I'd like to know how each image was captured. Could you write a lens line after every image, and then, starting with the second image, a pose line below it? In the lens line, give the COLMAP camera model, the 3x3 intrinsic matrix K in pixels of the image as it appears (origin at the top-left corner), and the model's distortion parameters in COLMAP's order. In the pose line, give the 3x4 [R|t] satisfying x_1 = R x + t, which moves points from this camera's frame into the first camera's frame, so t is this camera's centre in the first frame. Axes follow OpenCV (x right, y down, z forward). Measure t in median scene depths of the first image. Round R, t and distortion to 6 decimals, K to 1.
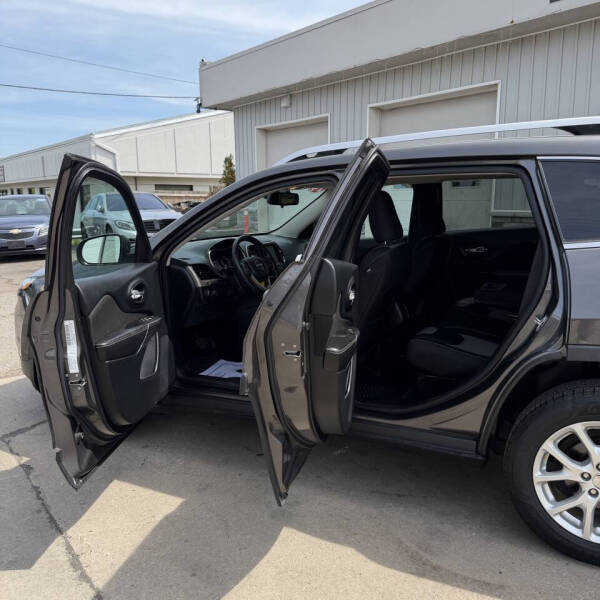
lens RADIAL K [[567.9, 0, 300.0], [0, 567.9, 300.0], [0, 0, 1]] dist [0.033186, -0.046468]
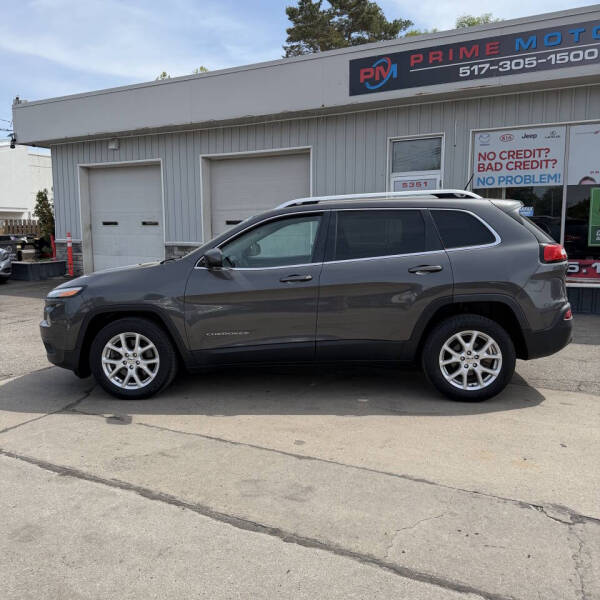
lens RADIAL K [[554.5, 0, 300.0], [0, 554.5, 300.0], [0, 0, 1]] dist [0.145606, -0.253545]
pose [[0.913608, -0.045822, 0.404006, -0.214503], [0.070313, 0.996464, -0.045986, 0.035627], [-0.400470, 0.070420, 0.913600, -0.164110]]
